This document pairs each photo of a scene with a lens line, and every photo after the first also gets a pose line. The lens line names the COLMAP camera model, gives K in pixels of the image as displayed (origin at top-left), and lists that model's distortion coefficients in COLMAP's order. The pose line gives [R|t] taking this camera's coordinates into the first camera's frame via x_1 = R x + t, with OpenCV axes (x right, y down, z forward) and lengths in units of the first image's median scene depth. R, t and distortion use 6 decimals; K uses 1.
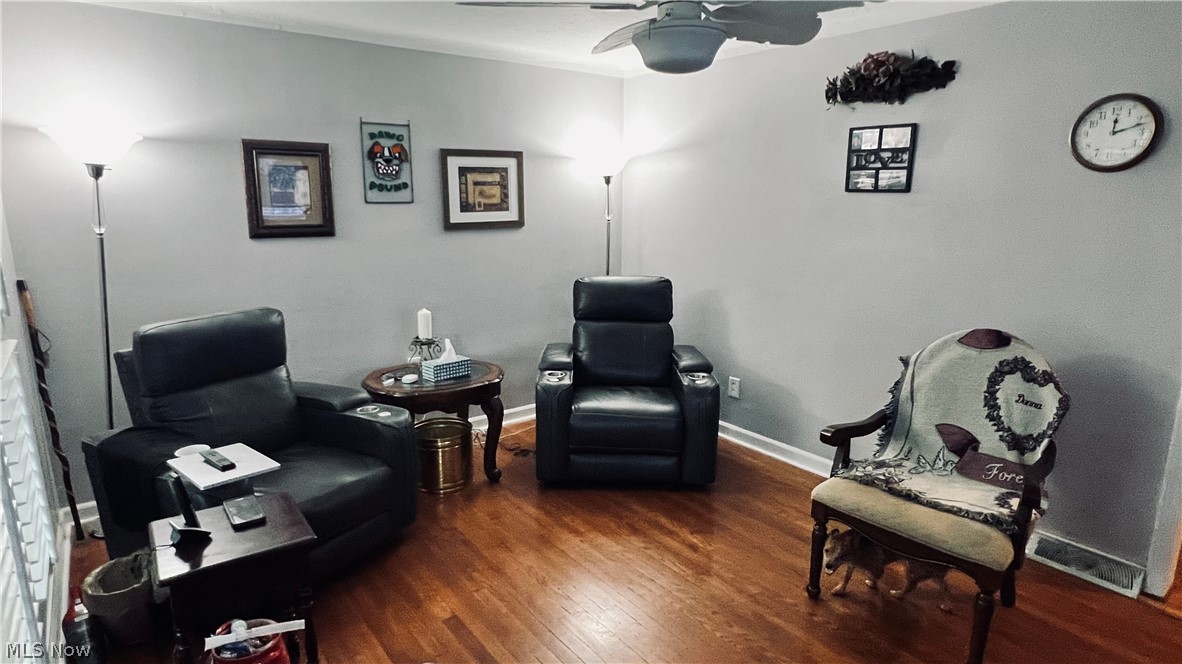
lens RADIAL K [[643.2, 0, 570.4], [0, 643.2, 336.4], [0, 0, 1]] dist [0.001350, -0.002292]
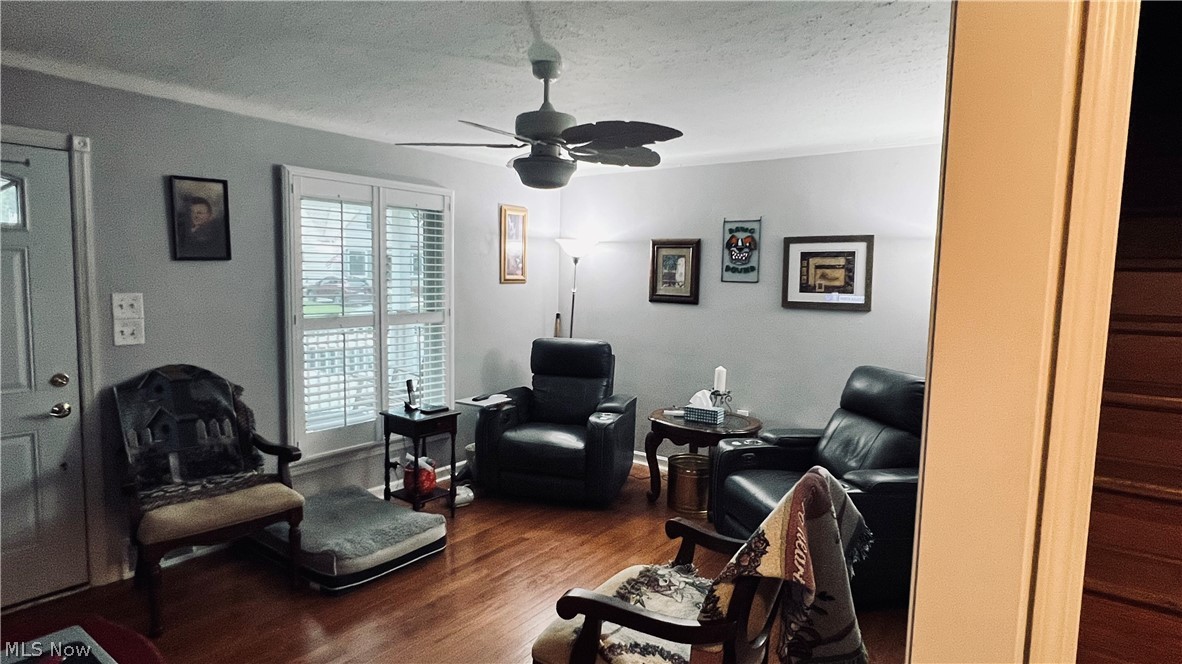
lens RADIAL K [[643.2, 0, 578.6], [0, 643.2, 333.0], [0, 0, 1]] dist [0.001350, -0.002292]
pose [[0.281603, 0.102537, -0.954037, 0.849799], [-0.218963, 0.974907, 0.040148, -0.093954], [0.934213, 0.197593, 0.296989, 0.360833]]
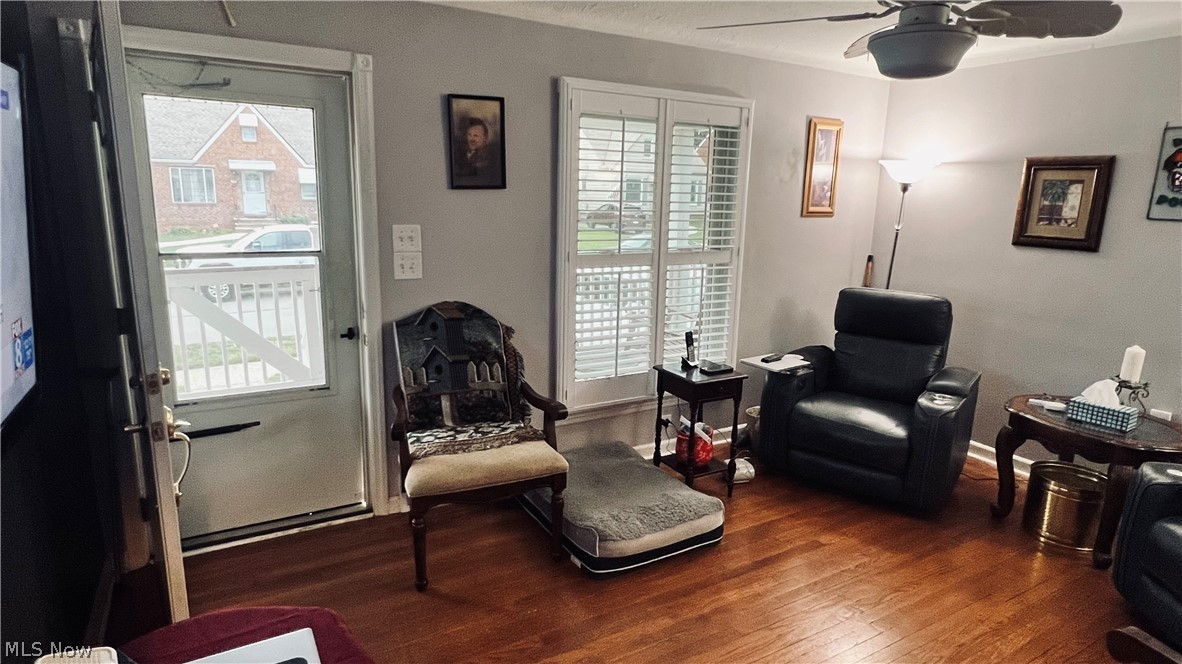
lens RADIAL K [[643.2, 0, 592.3], [0, 643.2, 331.7], [0, 0, 1]] dist [0.001350, -0.002292]
pose [[-0.107118, 0.212805, -0.971205, 0.648704], [-0.226510, 0.945915, 0.232246, -0.093425], [0.968101, 0.244866, -0.053122, 0.346495]]
